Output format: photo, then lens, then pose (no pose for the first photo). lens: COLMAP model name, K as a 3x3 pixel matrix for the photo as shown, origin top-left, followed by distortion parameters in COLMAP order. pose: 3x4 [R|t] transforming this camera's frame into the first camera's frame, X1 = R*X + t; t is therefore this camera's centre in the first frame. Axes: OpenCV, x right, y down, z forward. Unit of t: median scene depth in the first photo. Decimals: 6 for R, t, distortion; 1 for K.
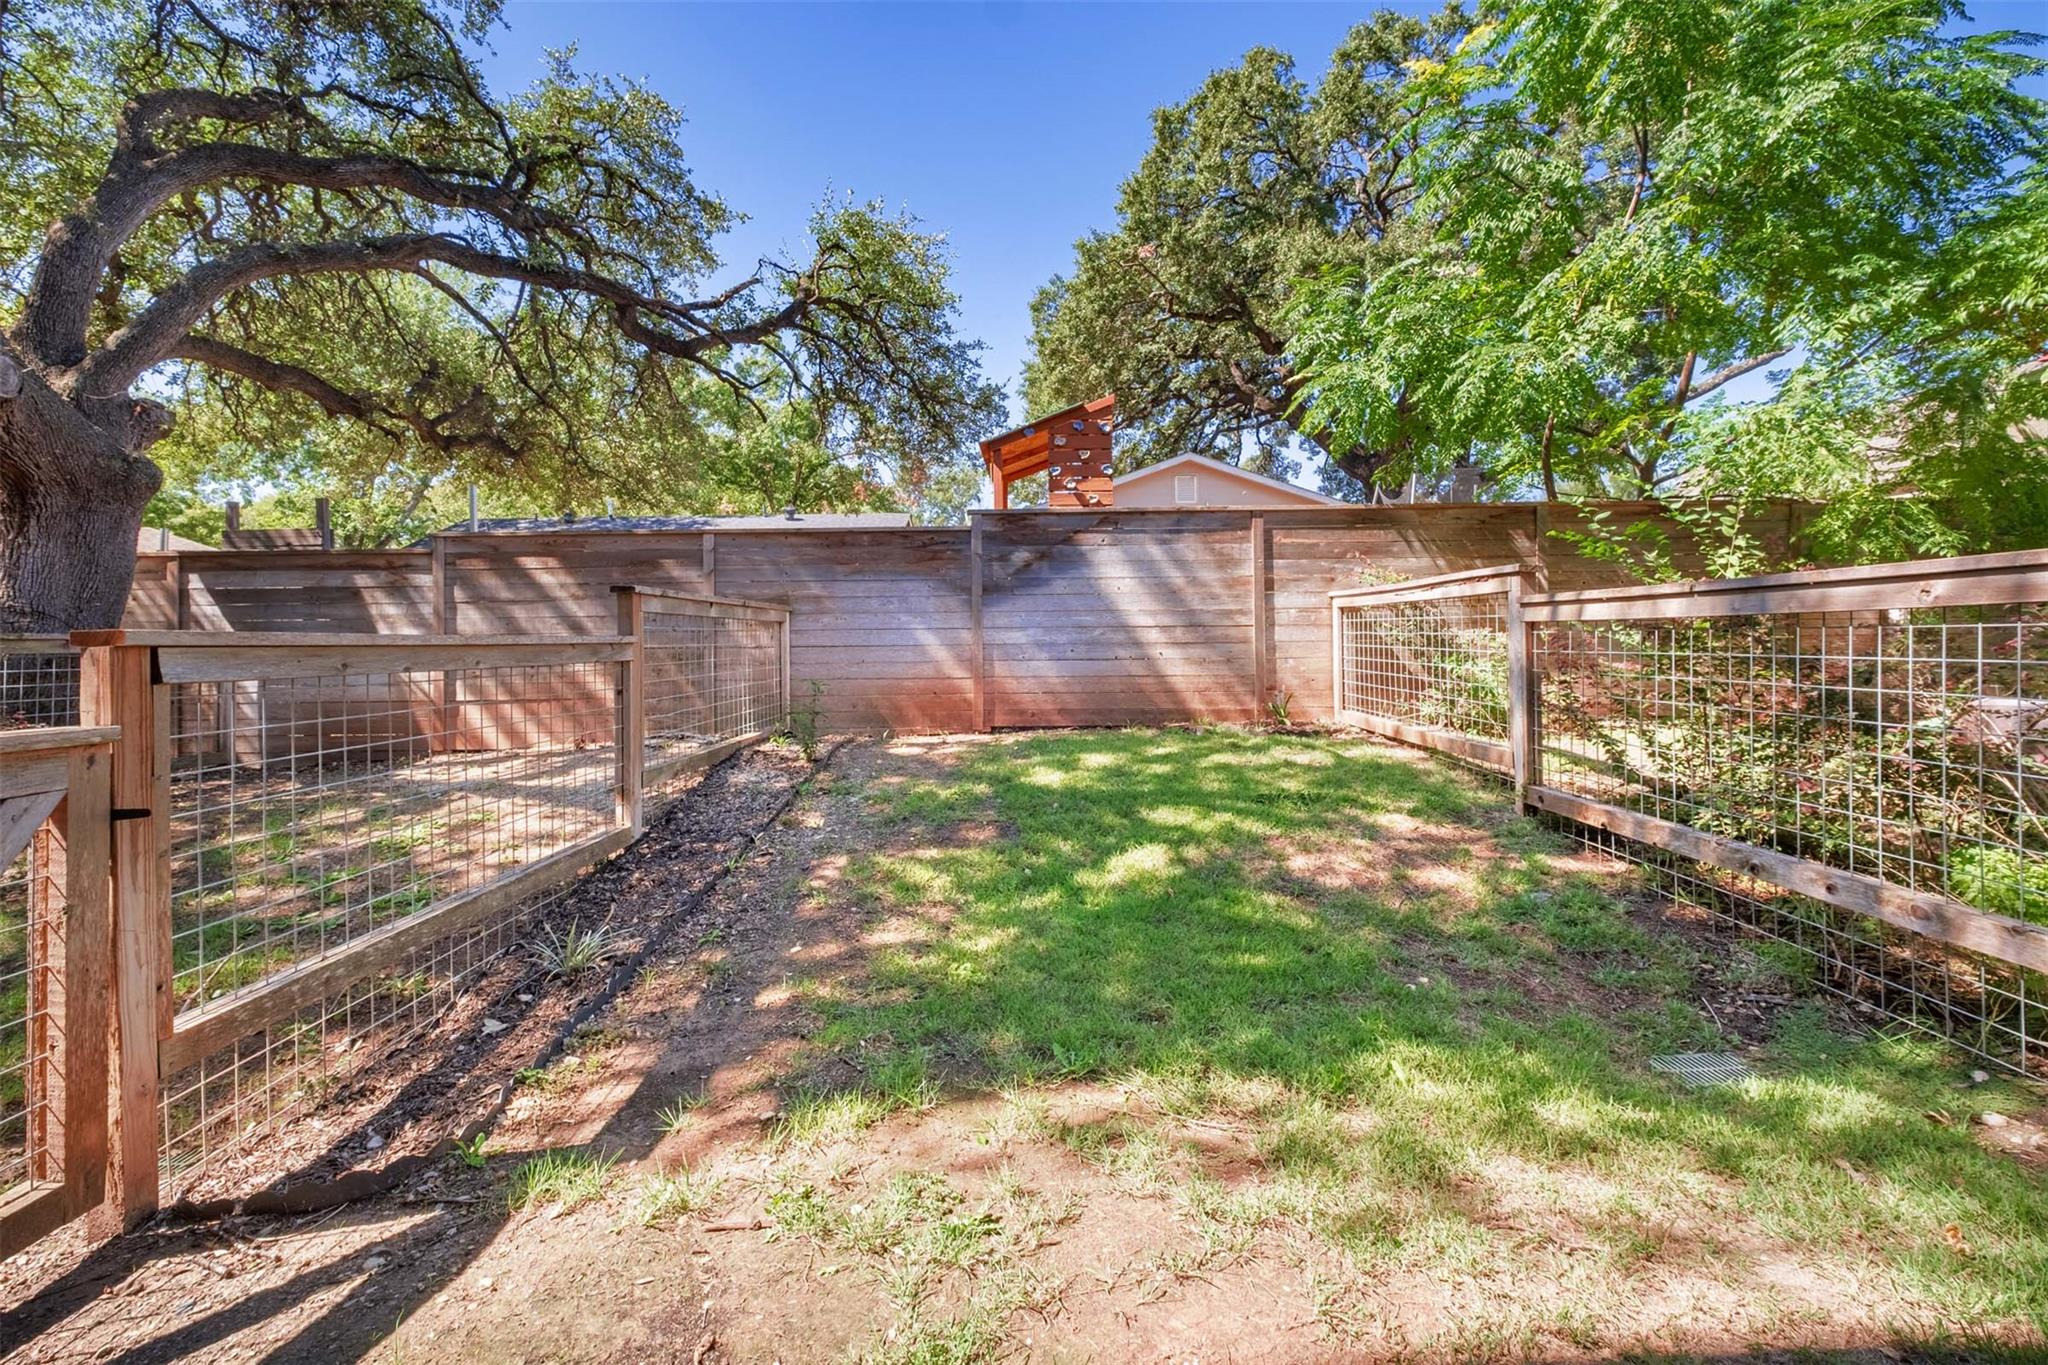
lens RADIAL K [[907.4, 0, 1024.4], [0, 907.4, 640.6], [0, 0, 1]] dist [0.003383, -0.007428]
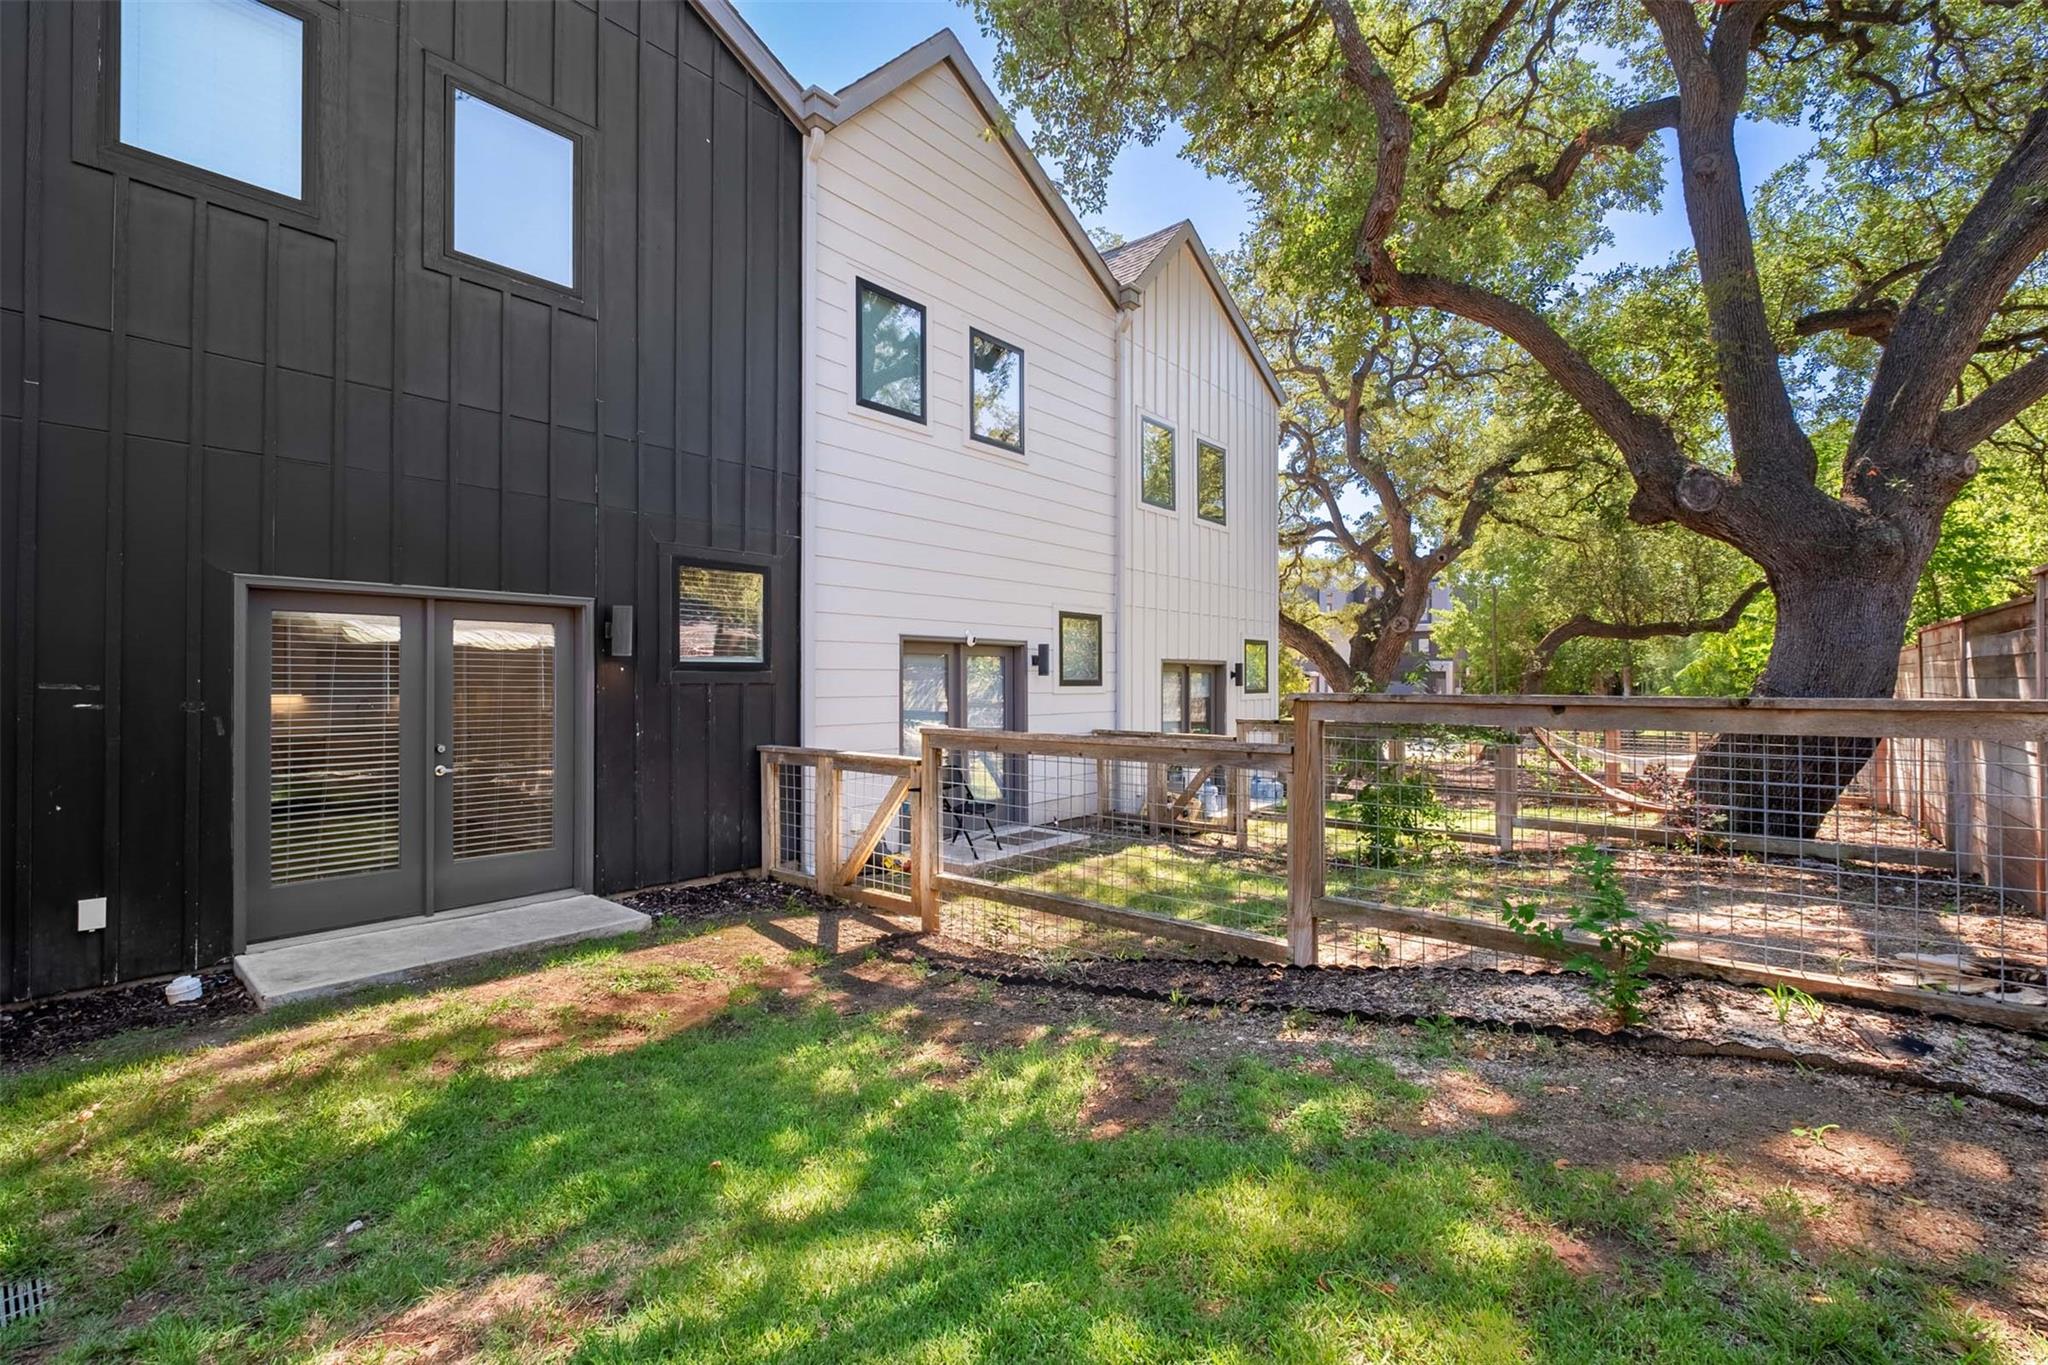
lens RADIAL K [[889.8, 0, 1033.1], [0, 889.8, 669.0], [0, 0, 1]] dist [0.002308, -0.007658]
pose [[-0.624937, 0.001271, -0.780674, 0.856899], [0.006866, 0.999969, -0.003867, -0.159094], [0.780645, -0.007777, -0.624926, 2.585736]]
